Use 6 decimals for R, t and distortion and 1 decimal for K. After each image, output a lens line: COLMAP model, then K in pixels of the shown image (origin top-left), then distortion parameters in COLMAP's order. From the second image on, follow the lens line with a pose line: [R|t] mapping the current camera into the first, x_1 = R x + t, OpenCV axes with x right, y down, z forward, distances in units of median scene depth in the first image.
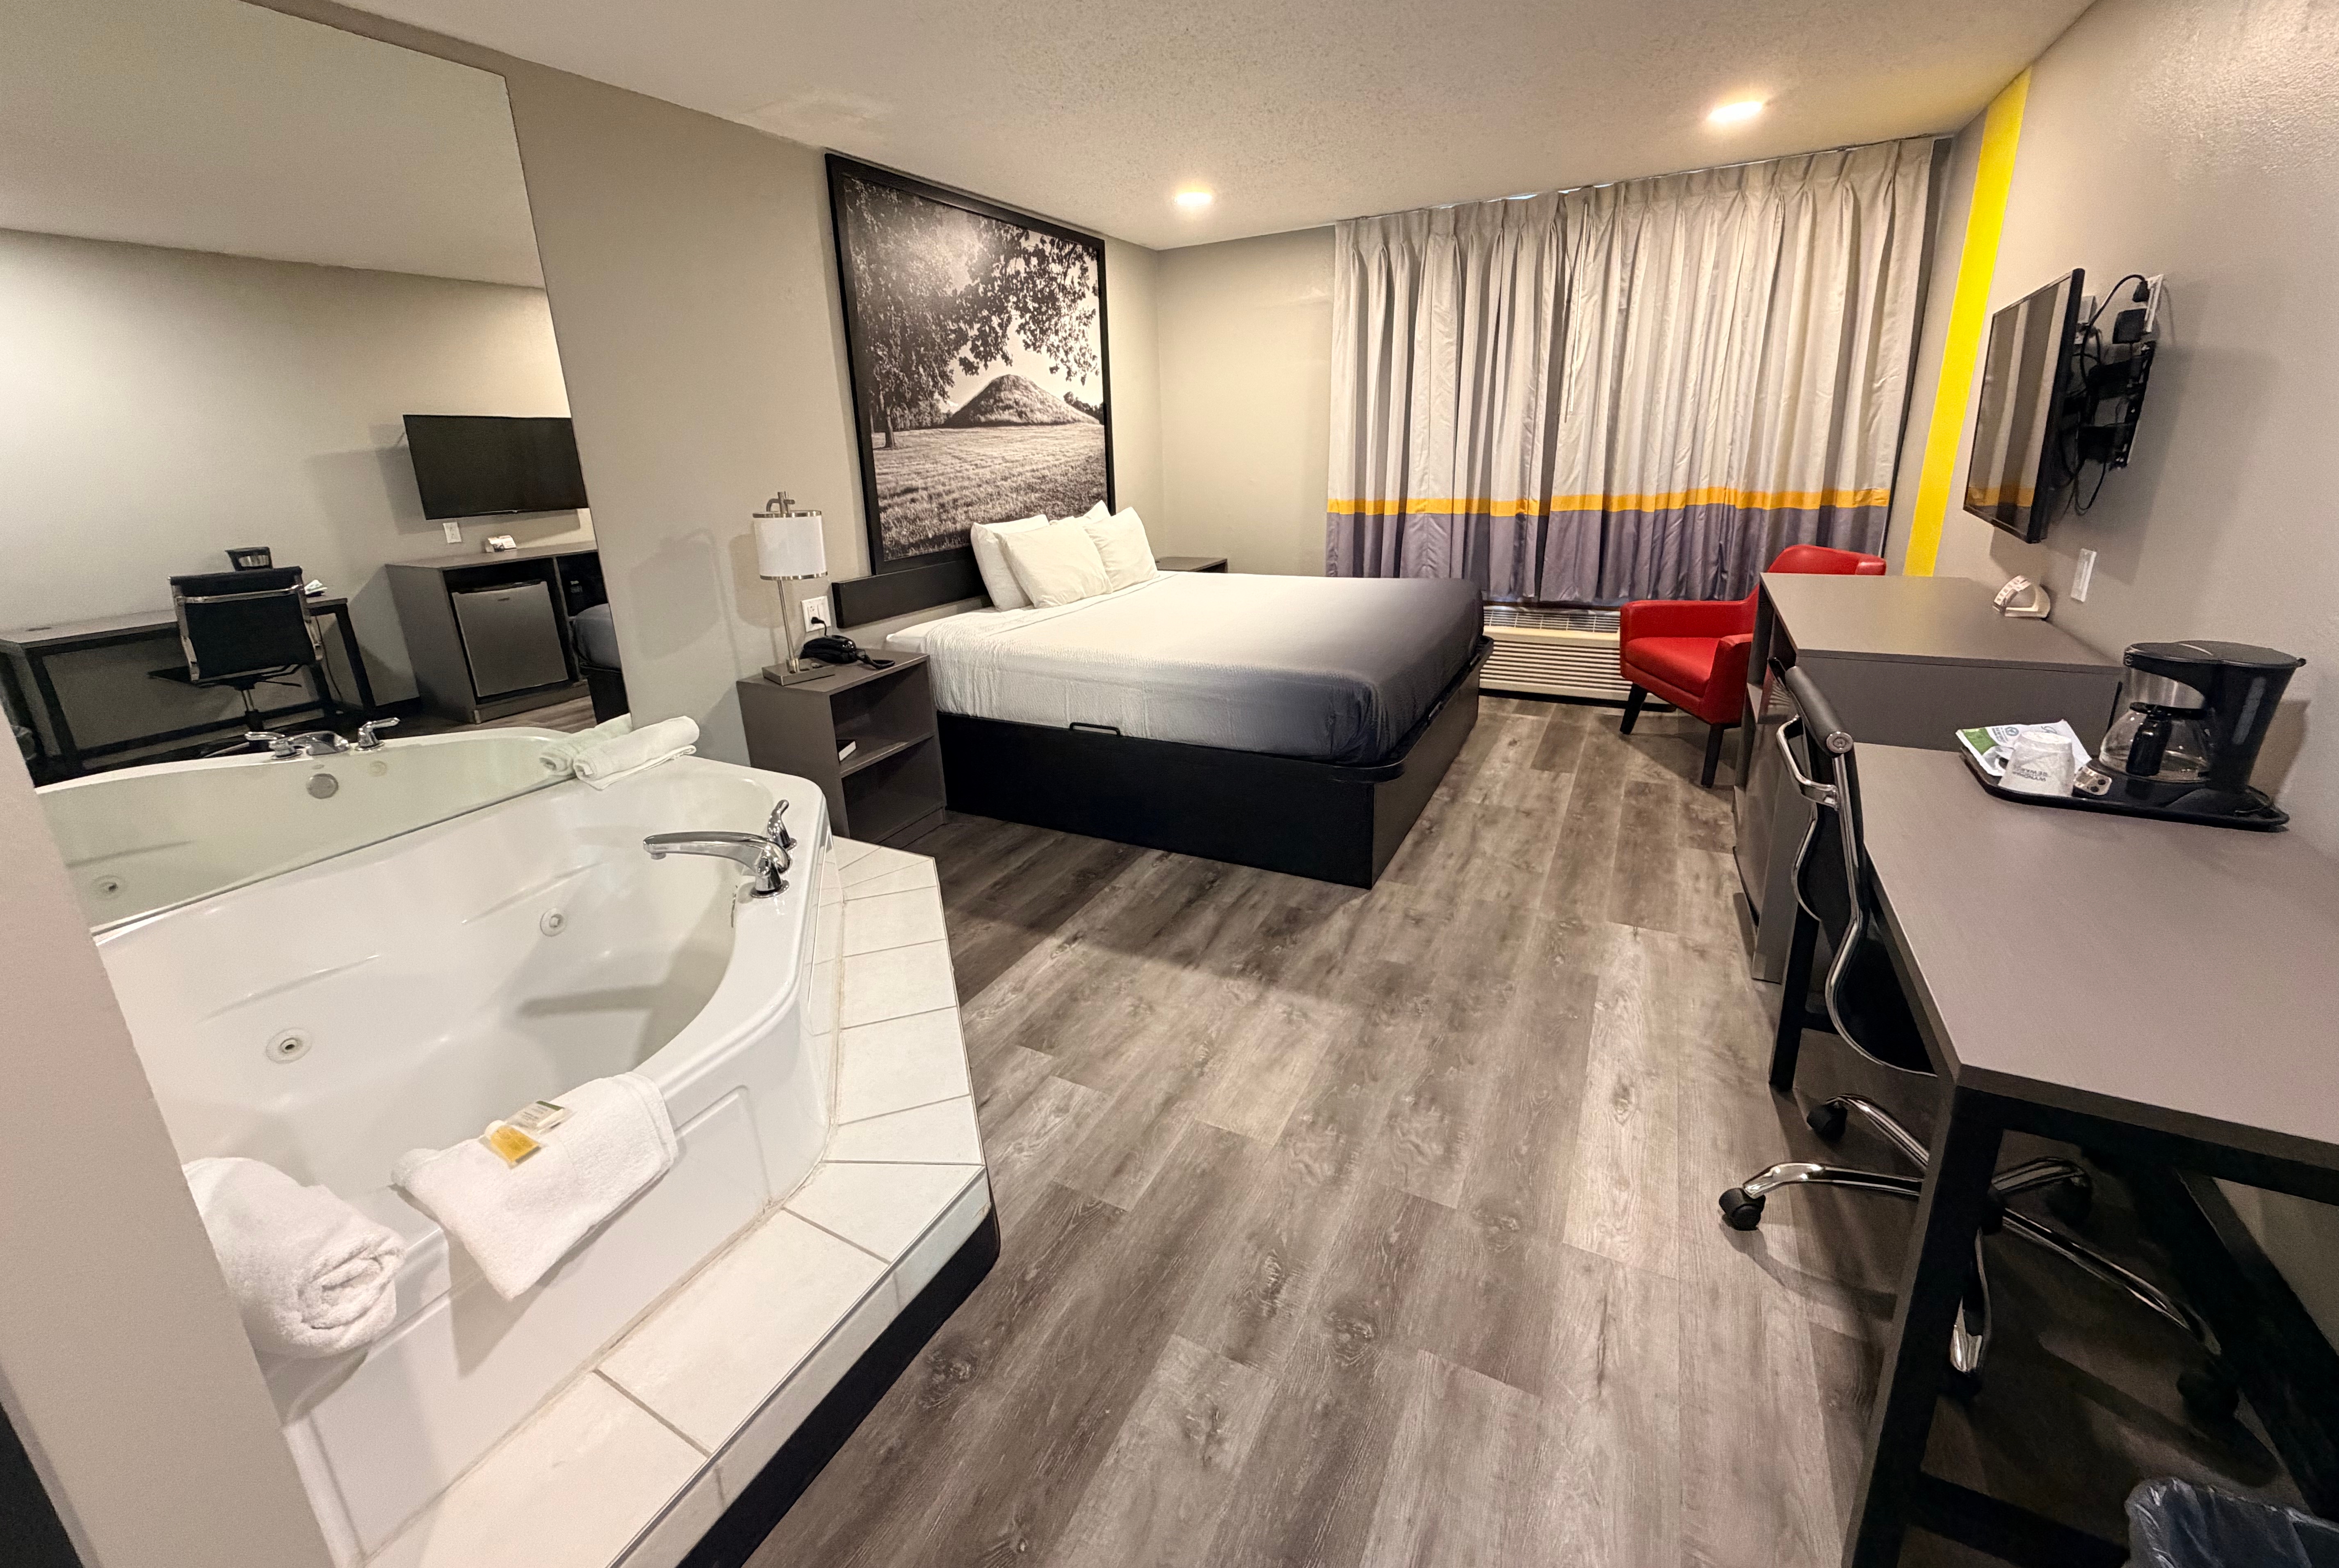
lens RADIAL K [[932.3, 0, 1165.1], [0, 932.3, 690.4], [0, 0, 1]] dist [0.000498, 0.000328]
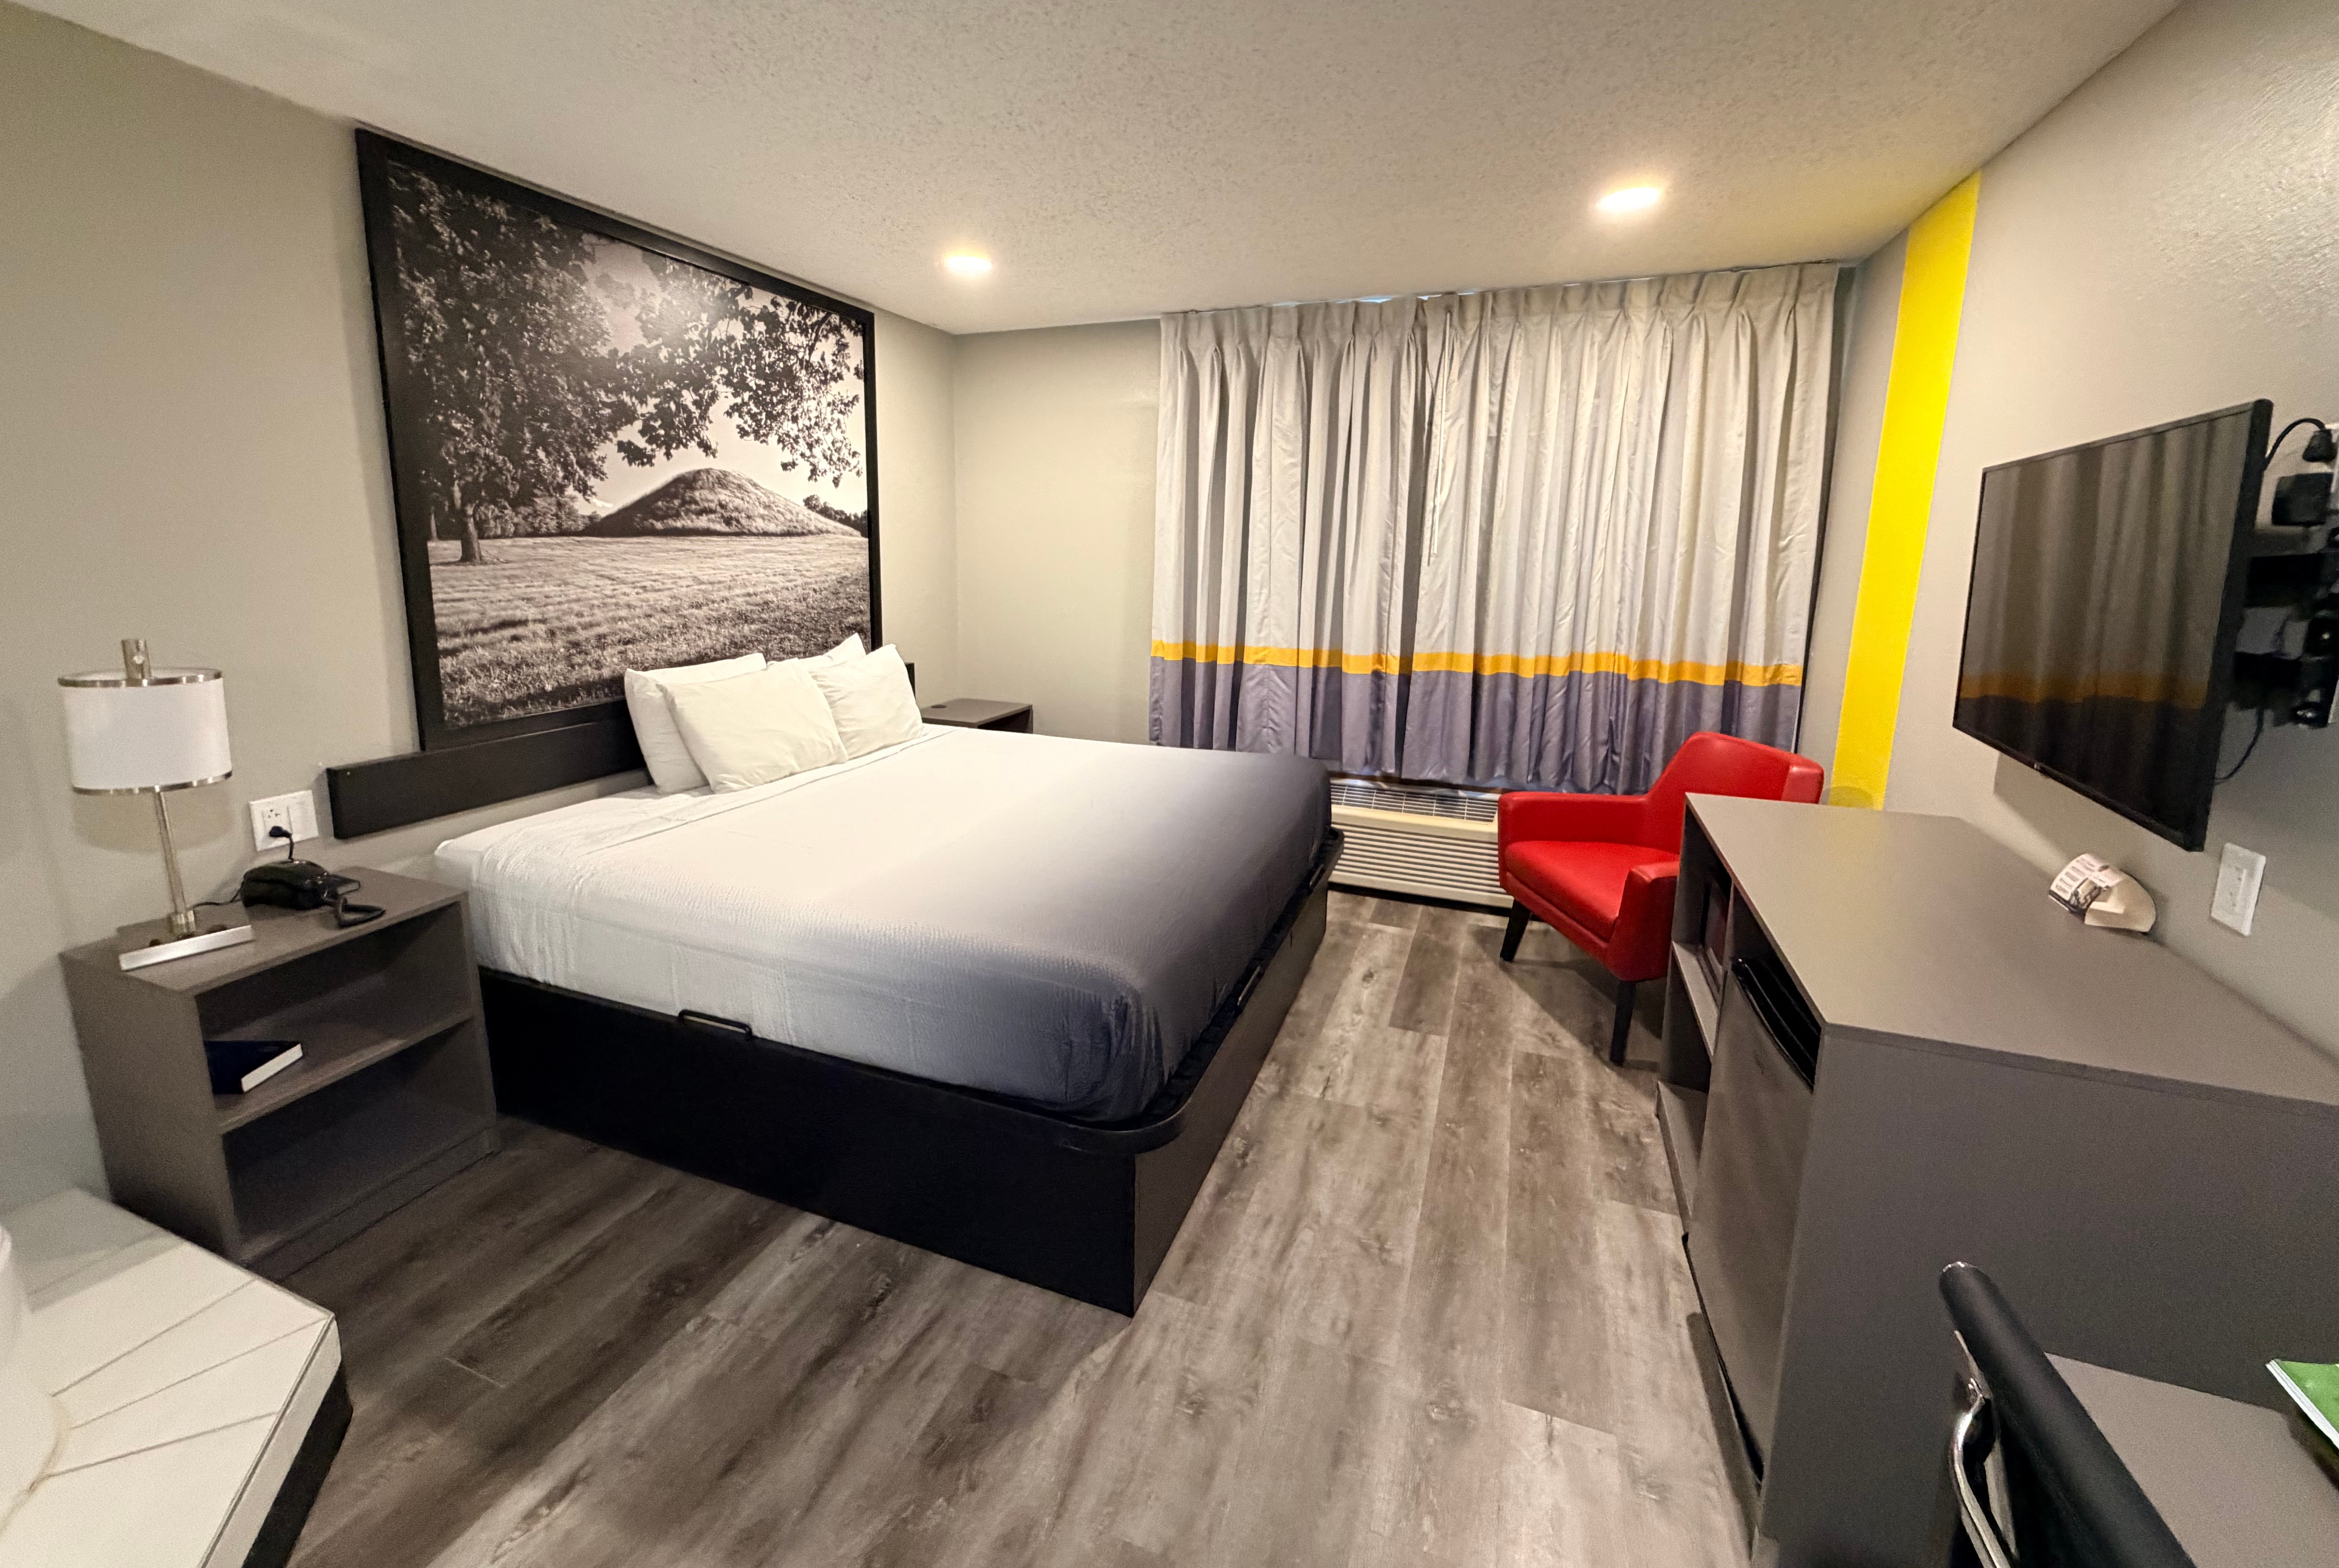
lens RADIAL K [[932.3, 0, 1165.1], [0, 932.3, 690.4], [0, 0, 1]] dist [0.000498, 0.000328]
pose [[0.991851, 0.030786, 0.123629, 0.117101], [-0.017373, 0.993984, -0.108140, -0.099175], [-0.126214, 0.105111, 0.986419, 0.267568]]
